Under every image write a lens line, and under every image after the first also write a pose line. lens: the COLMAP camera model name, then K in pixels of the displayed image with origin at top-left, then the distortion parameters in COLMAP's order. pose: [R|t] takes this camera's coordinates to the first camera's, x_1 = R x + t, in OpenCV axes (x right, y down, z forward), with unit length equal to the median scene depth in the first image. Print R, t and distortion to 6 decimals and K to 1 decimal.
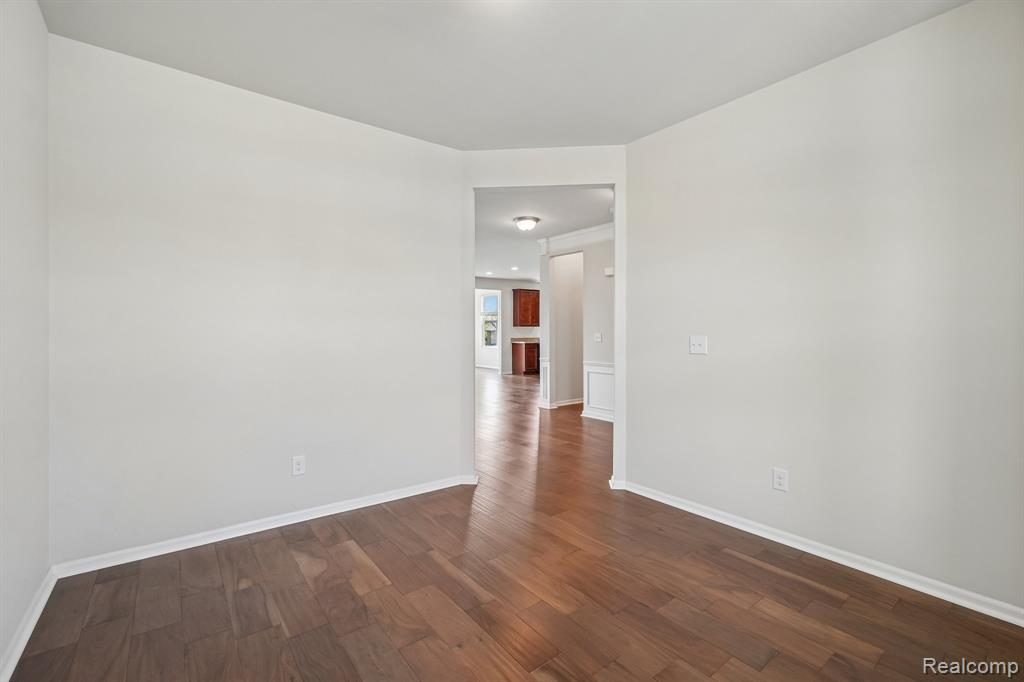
lens RADIAL K [[443.5, 0, 515.4], [0, 443.5, 332.2], [0, 0, 1]] dist [-0.002054, 0.000158]
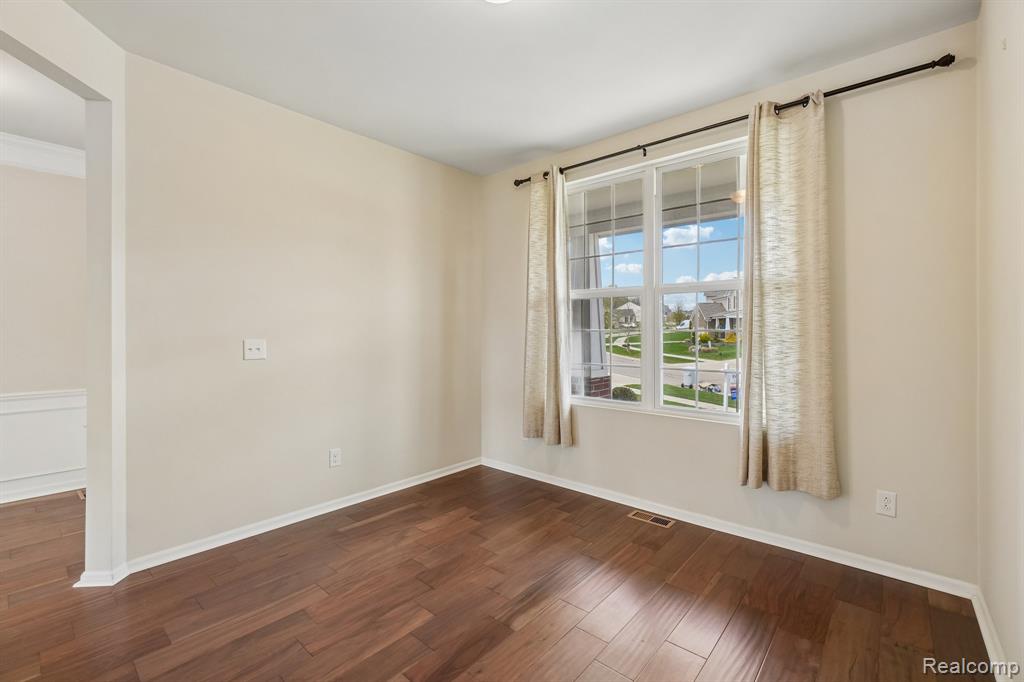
lens RADIAL K [[443.5, 0, 515.4], [0, 443.5, 332.2], [0, 0, 1]] dist [-0.002054, 0.000158]
pose [[-0.189435, 0.002052, 0.981891, -0.698950], [-0.002082, 0.999995, -0.002491, -0.006463], [-0.981891, -0.002516, -0.189430, 0.769802]]
